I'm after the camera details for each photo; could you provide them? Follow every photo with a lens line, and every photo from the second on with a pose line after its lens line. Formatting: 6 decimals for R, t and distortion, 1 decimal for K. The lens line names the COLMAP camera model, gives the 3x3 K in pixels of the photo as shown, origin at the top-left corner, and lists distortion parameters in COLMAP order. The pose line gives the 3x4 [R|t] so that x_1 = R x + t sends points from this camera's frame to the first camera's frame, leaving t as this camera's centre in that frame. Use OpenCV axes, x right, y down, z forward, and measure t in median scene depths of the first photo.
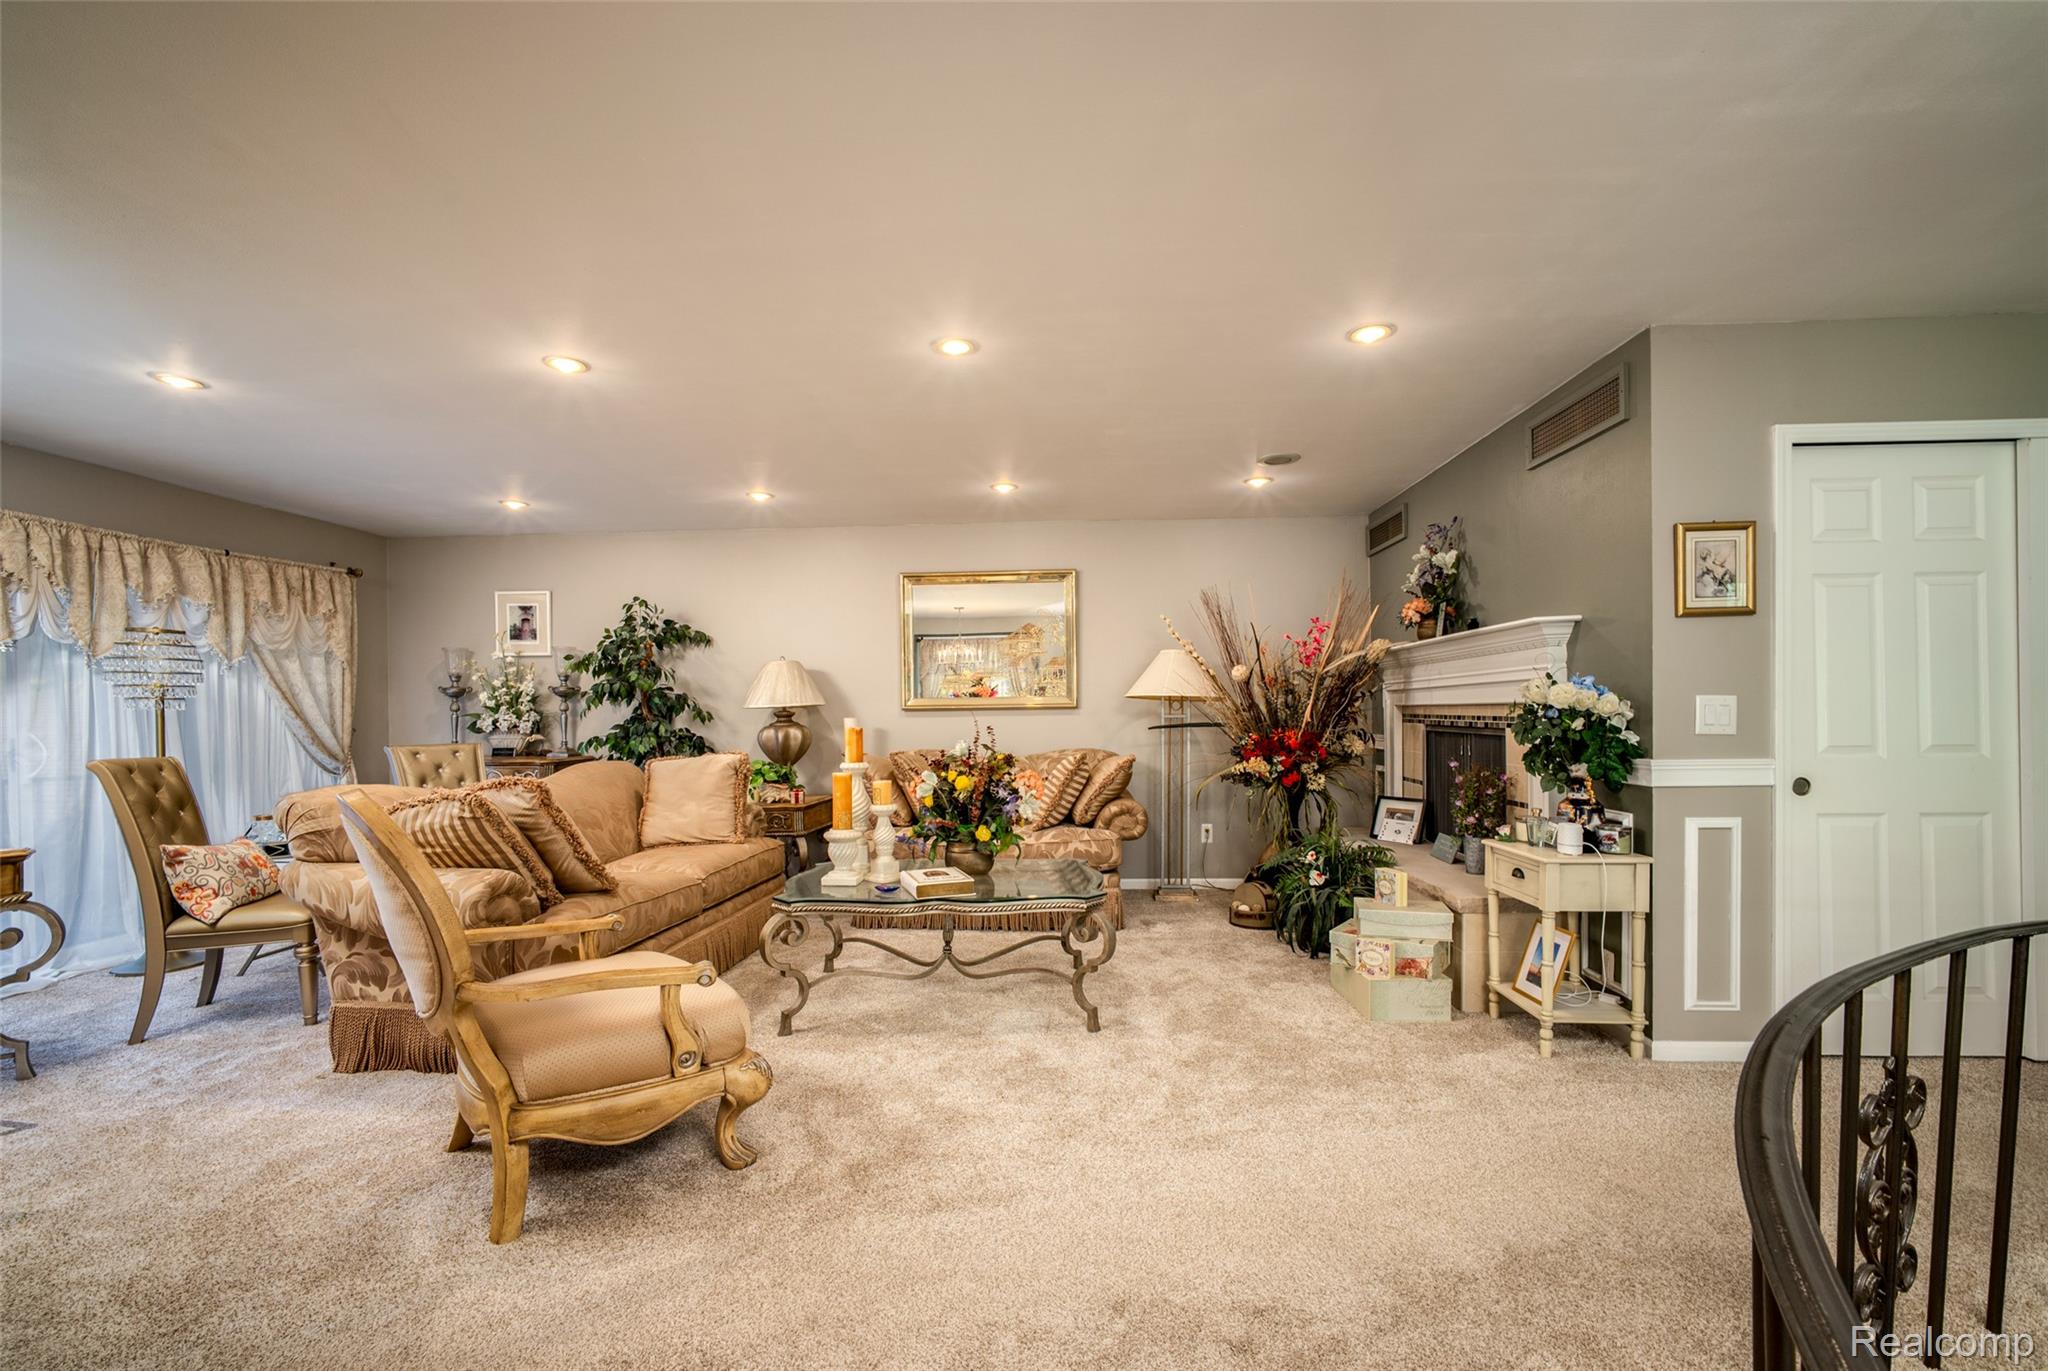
lens RADIAL K [[908.8, 0, 1024.9], [0, 908.8, 706.7], [0, 0, 1]] dist [-0.001919, 0.009809]
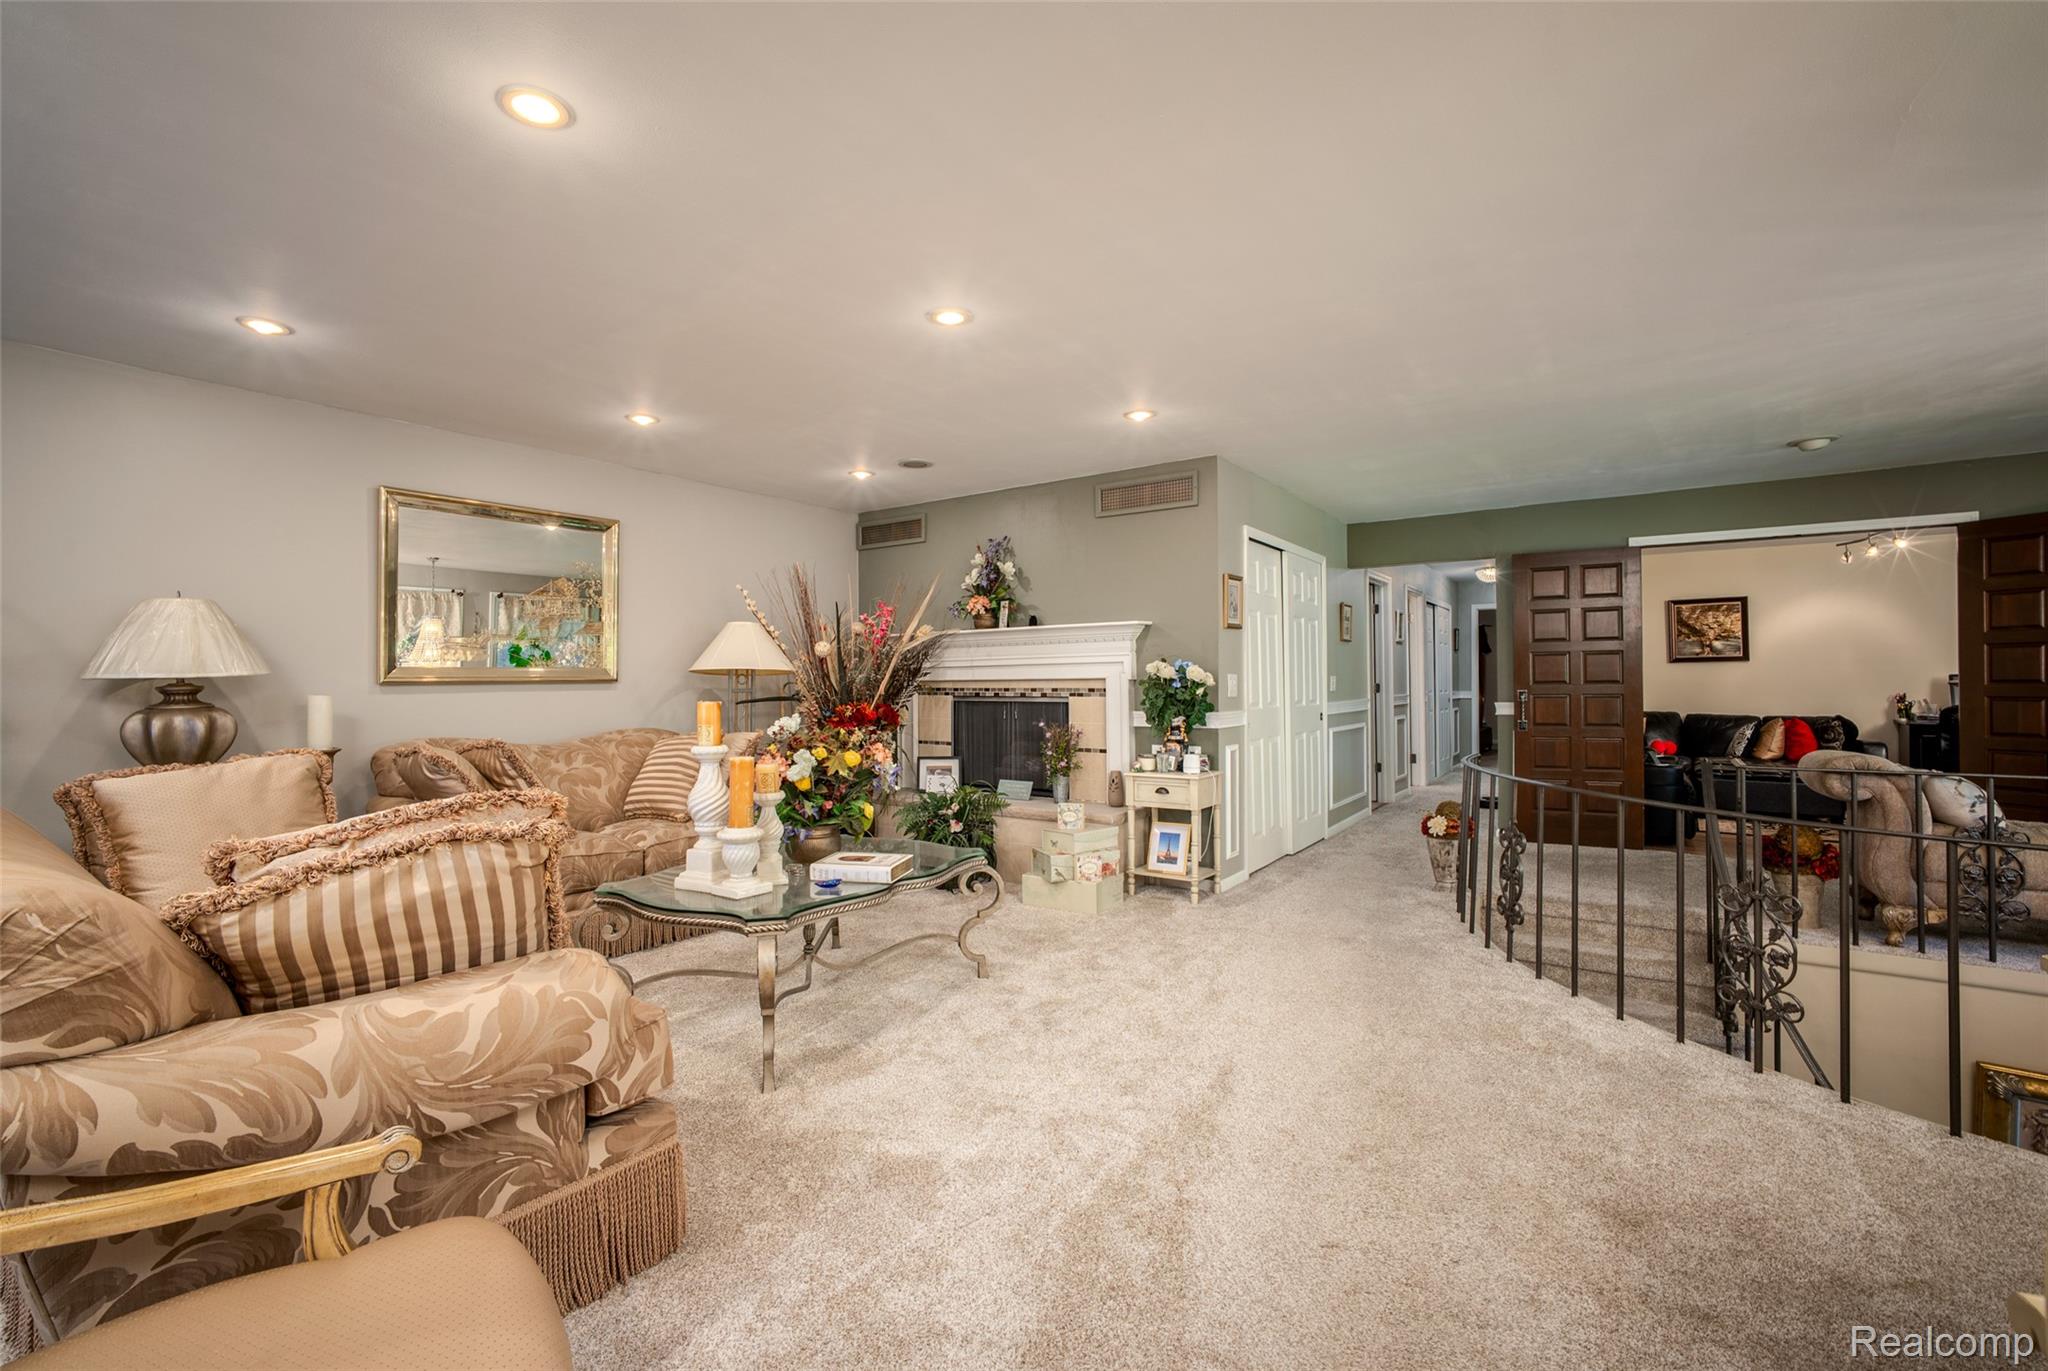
lens RADIAL K [[918.6, 0, 1022.0], [0, 918.6, 666.3], [0, 0, 1]] dist [0.000686, 0.000351]
pose [[0.499594, 0.020552, 0.866016, -0.662582], [0.000711, 0.999708, -0.024134, 0.010067], [-0.866259, 0.012673, 0.499434, 0.323203]]
